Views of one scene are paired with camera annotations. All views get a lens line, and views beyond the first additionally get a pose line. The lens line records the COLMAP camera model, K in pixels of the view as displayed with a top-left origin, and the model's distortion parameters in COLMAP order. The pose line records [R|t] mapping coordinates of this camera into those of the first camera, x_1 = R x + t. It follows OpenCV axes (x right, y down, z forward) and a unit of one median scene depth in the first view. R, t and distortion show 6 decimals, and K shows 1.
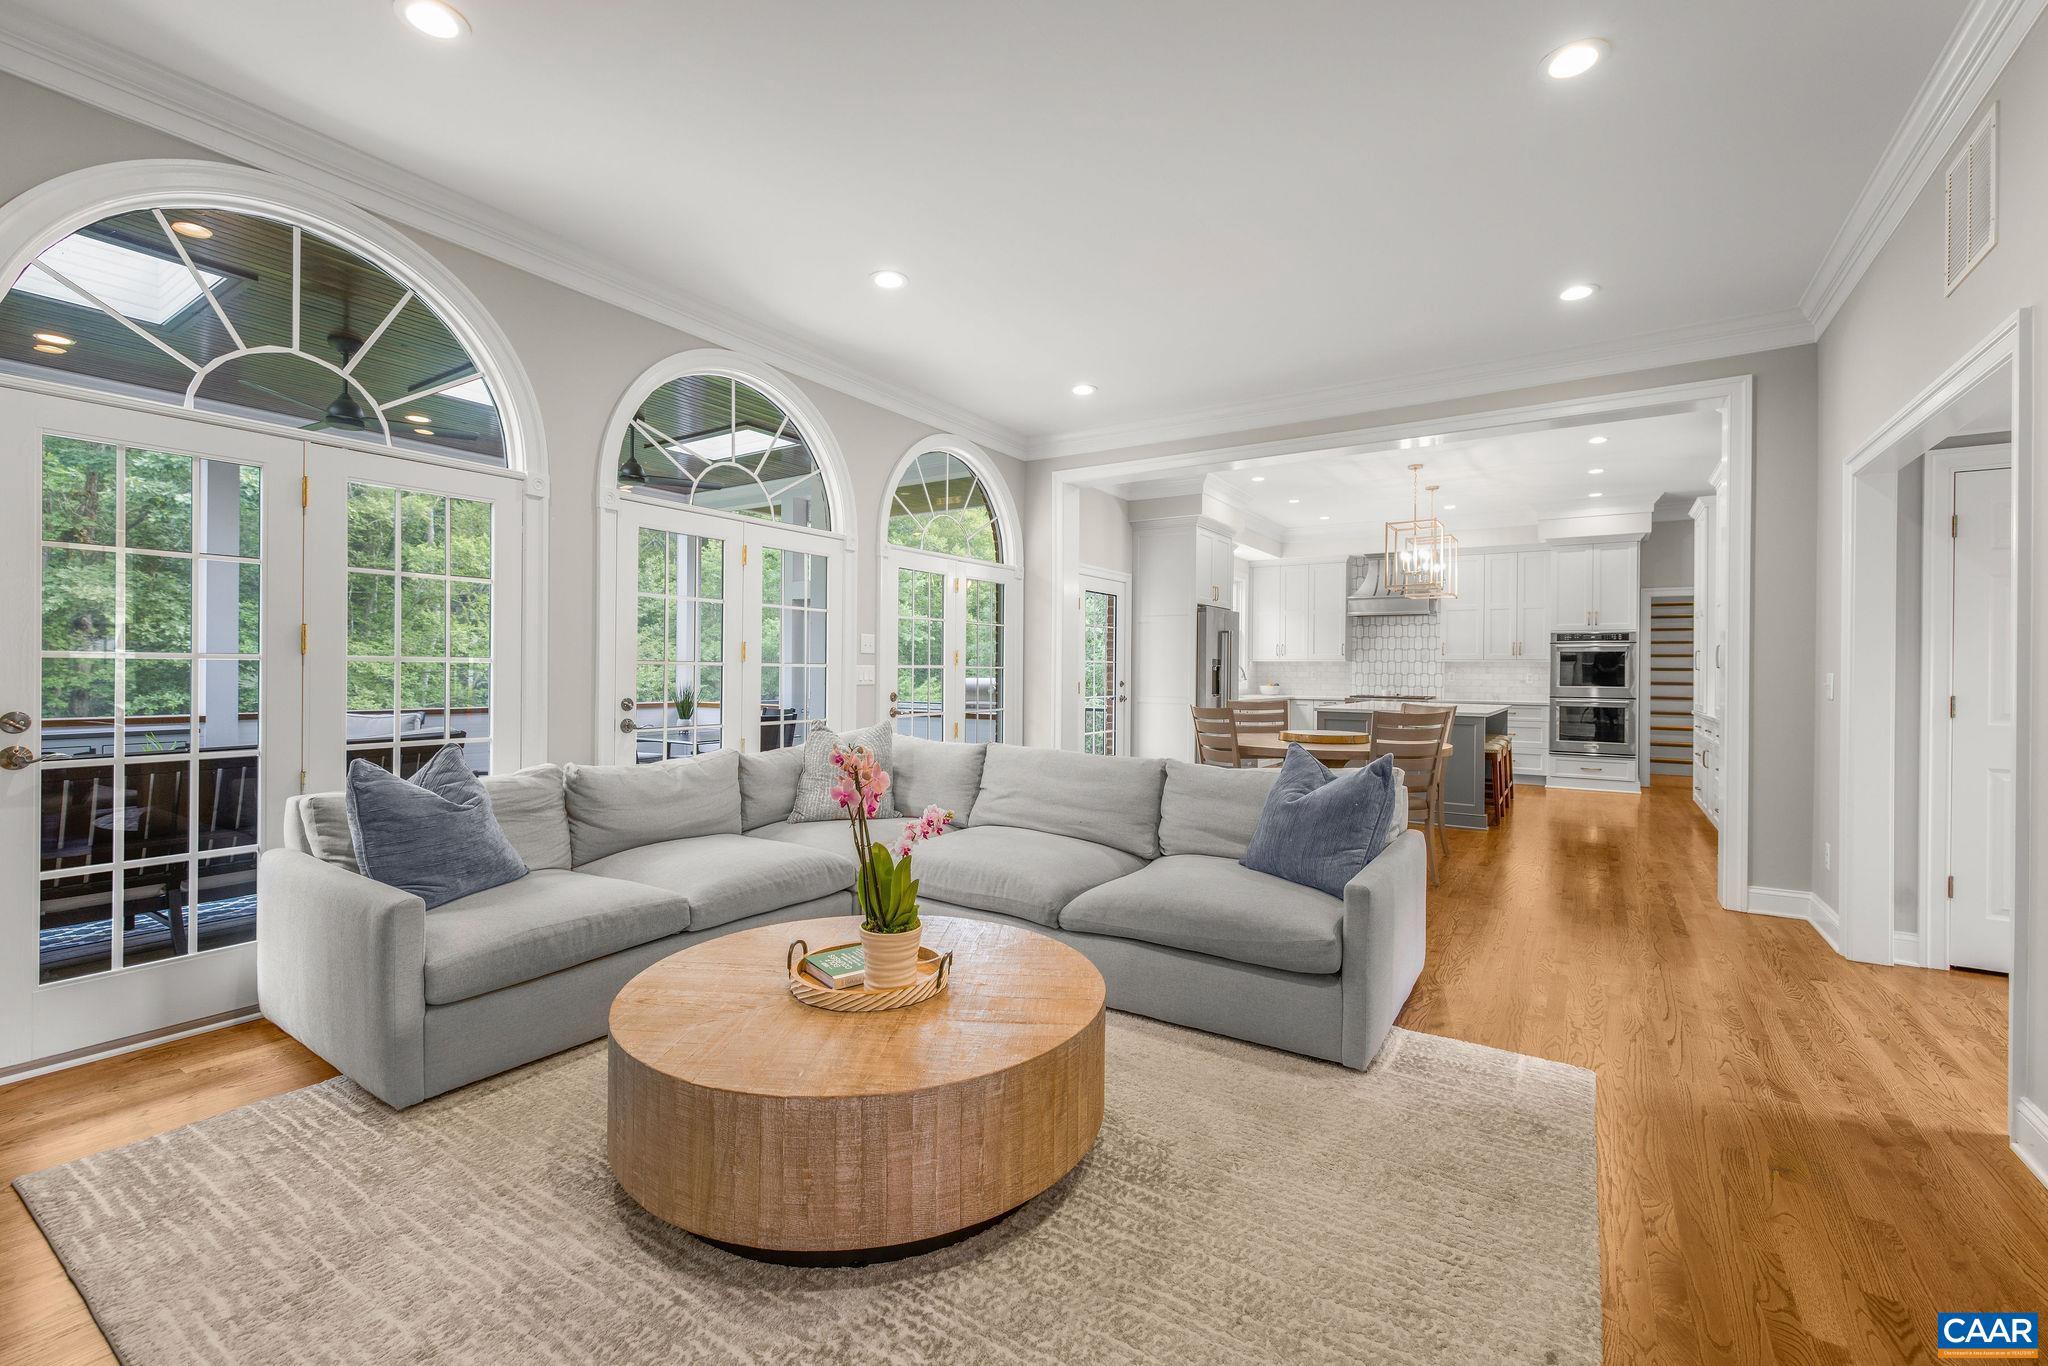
lens RADIAL K [[875.7, 0, 1020.7], [0, 875.7, 665.3], [0, 0, 1]] dist [-0.001051, 0.000479]
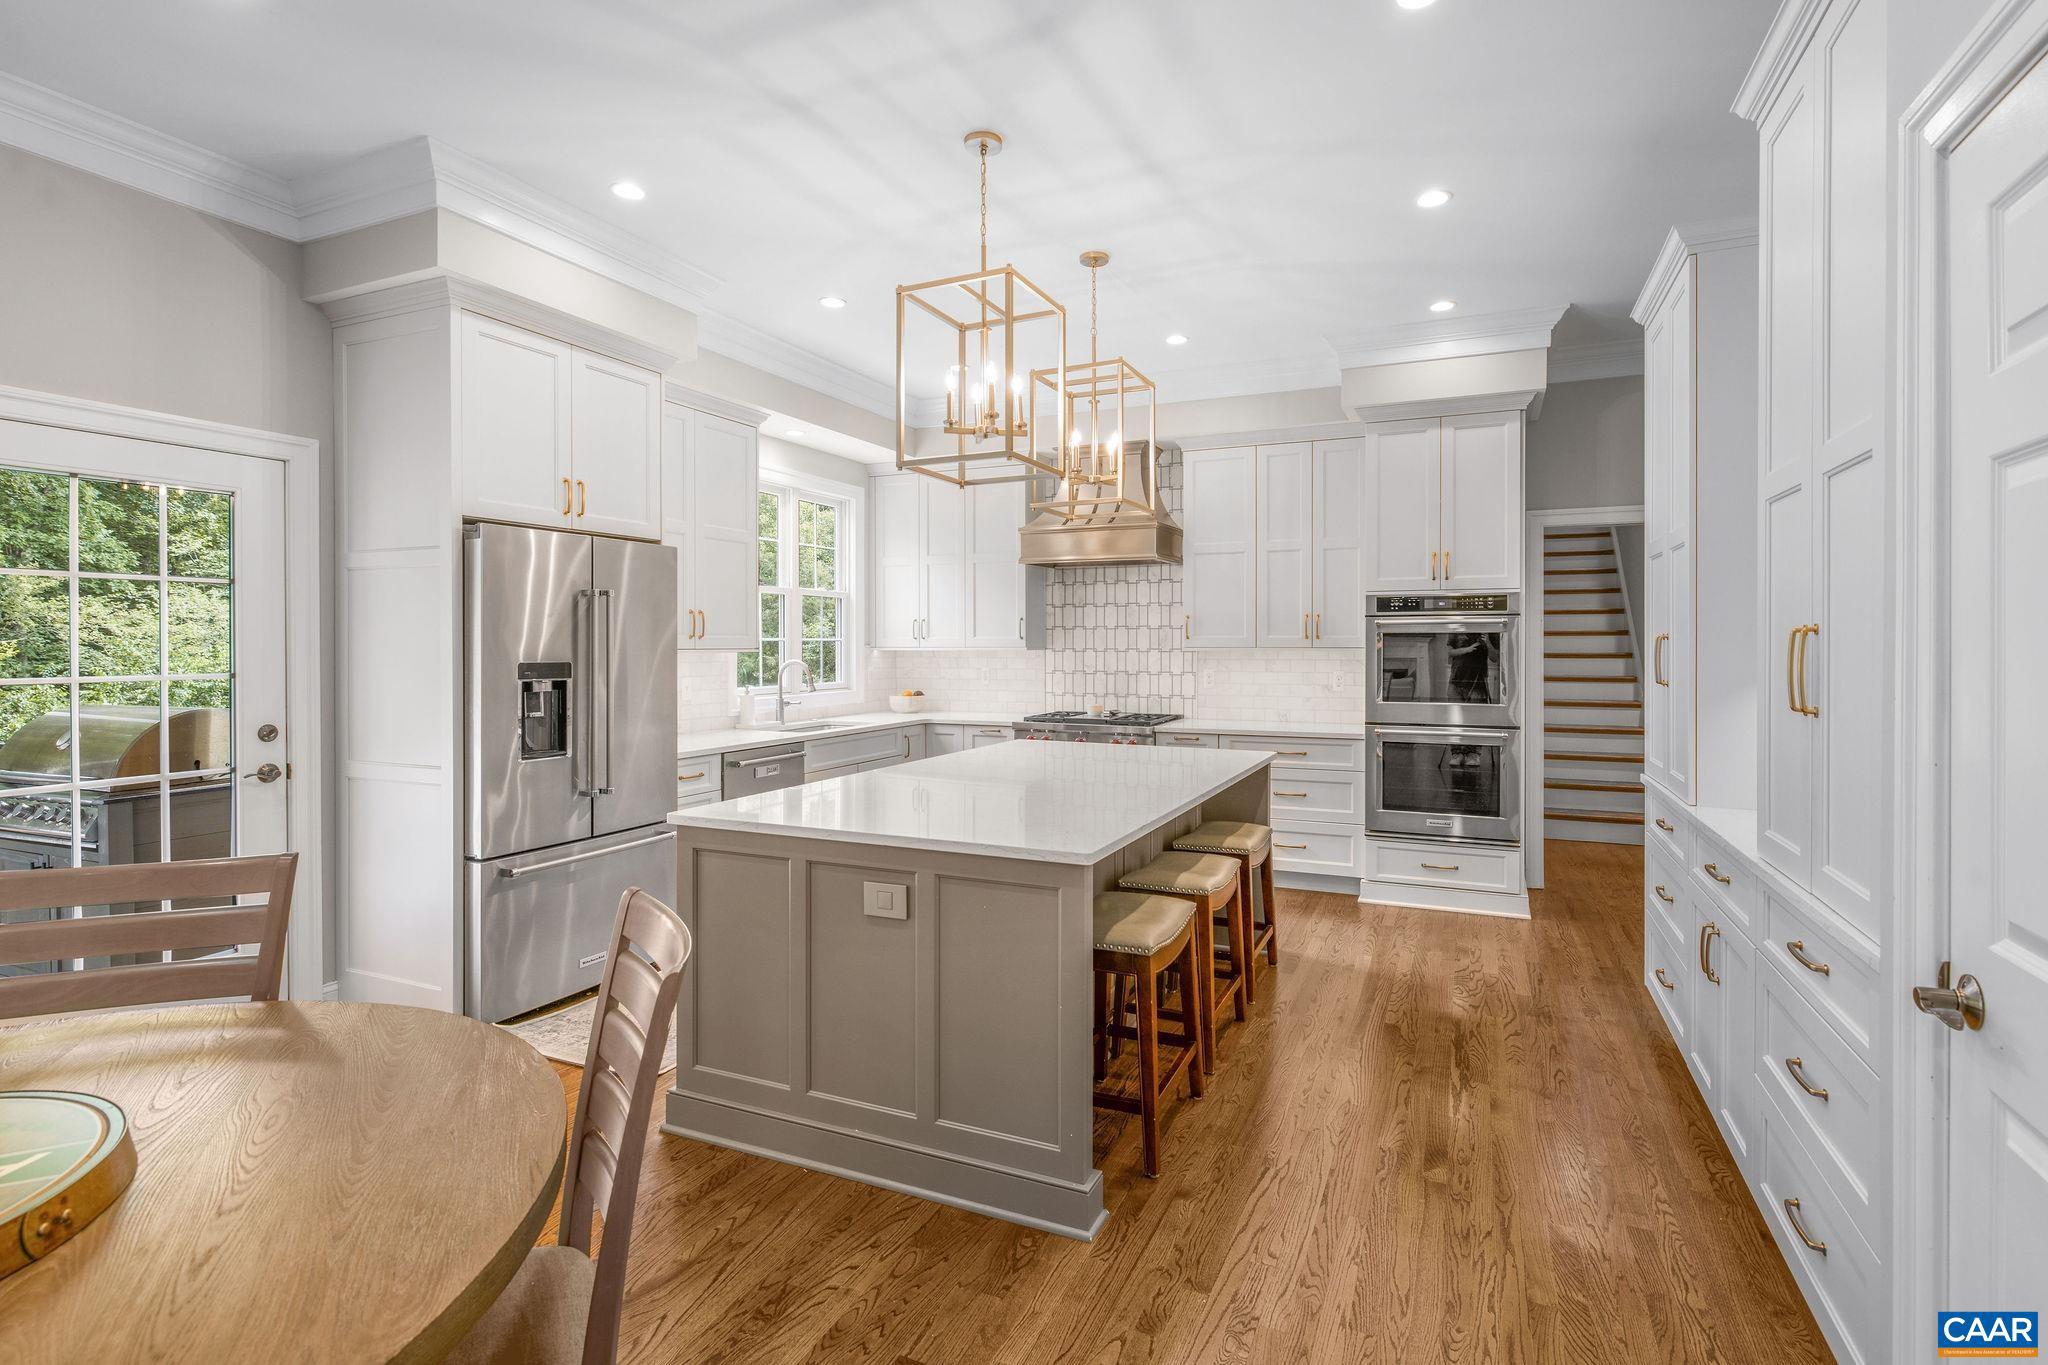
lens RADIAL K [[989.0, 0, 1028.1], [0, 989.0, 642.4], [0, 0, 1]] dist [-0.002334, -0.000151]
pose [[0.988025, -0.004746, 0.154218, 0.322621], [0.004705, 0.999989, 0.000626, -0.011099], [-0.154219, 0.000108, 0.988037, 0.462402]]
